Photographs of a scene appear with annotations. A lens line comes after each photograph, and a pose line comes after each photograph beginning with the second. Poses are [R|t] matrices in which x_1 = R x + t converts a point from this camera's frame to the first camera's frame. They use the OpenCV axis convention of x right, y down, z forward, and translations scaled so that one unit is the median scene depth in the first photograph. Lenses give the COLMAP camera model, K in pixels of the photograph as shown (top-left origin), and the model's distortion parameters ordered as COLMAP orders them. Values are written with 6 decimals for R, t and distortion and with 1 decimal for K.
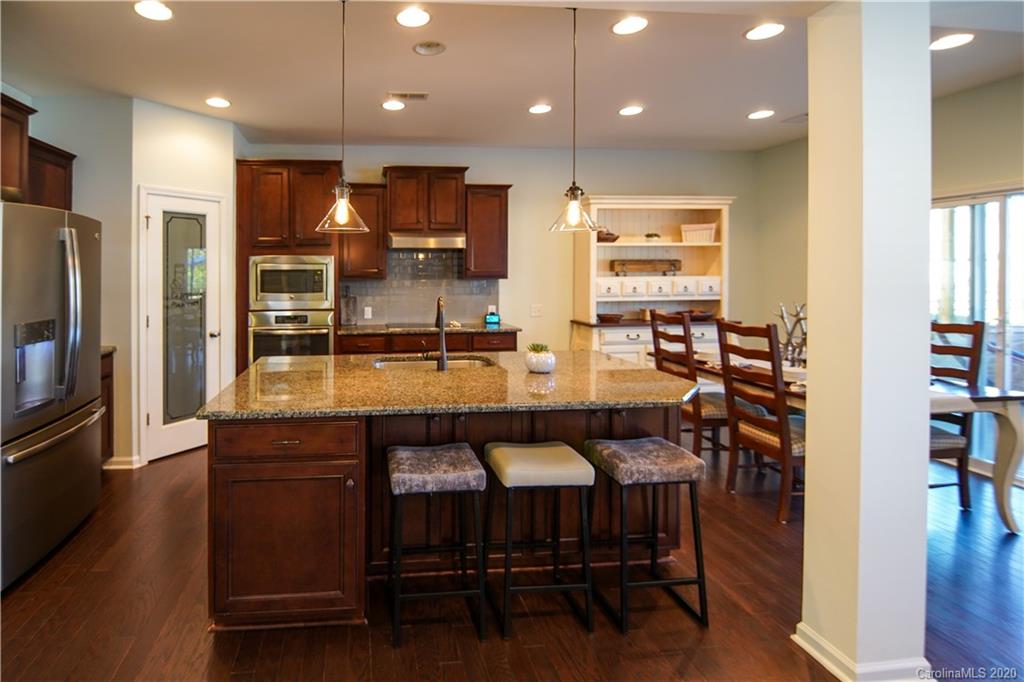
lens RADIAL K [[462.0, 0, 467.4], [0, 462.0, 275.4], [0, 0, 1]] dist [-0.009092, -0.005036]
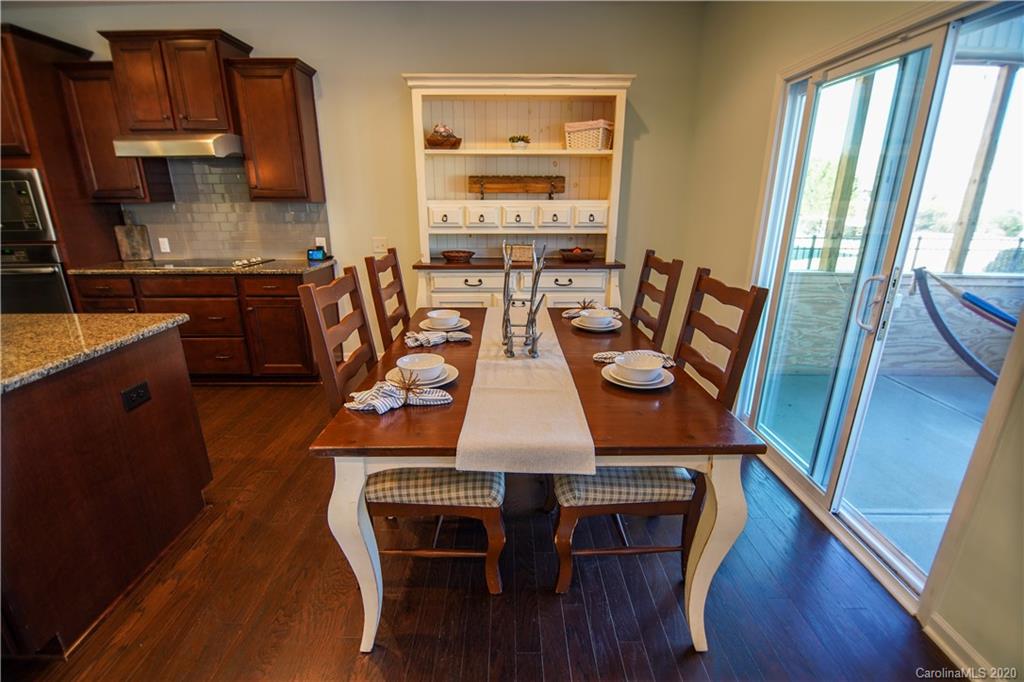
lens RADIAL K [[462.0, 0, 505.8], [0, 462.0, 337.3], [0, 0, 1]] dist [-0.009092, -0.005036]
pose [[0.997487, 0.028867, -0.064708, 0.443010], [-0.009151, 0.958080, 0.286353, 0.001676], [0.070262, -0.285041, 0.955937, 0.246226]]
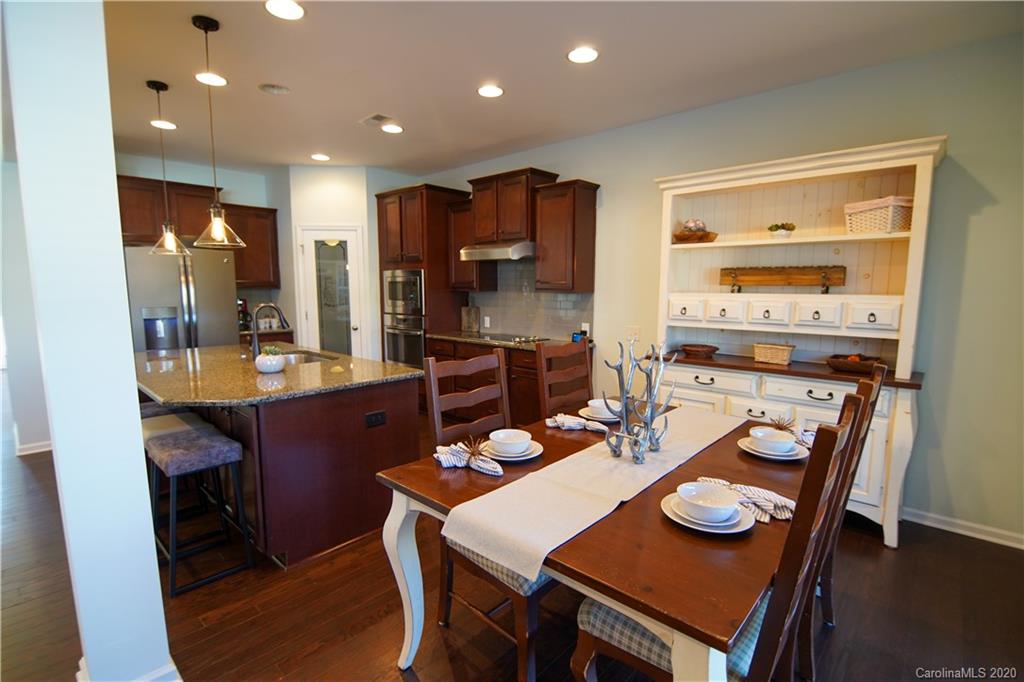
lens RADIAL K [[462.0, 0, 510.1], [0, 462.0, 342.6], [0, 0, 1]] dist [-0.009092, -0.005036]
pose [[0.693477, 0.096723, -0.713957, 0.616767], [-0.009892, 0.992132, 0.124801, -0.006483], [0.720411, -0.079485, 0.688978, 0.304522]]
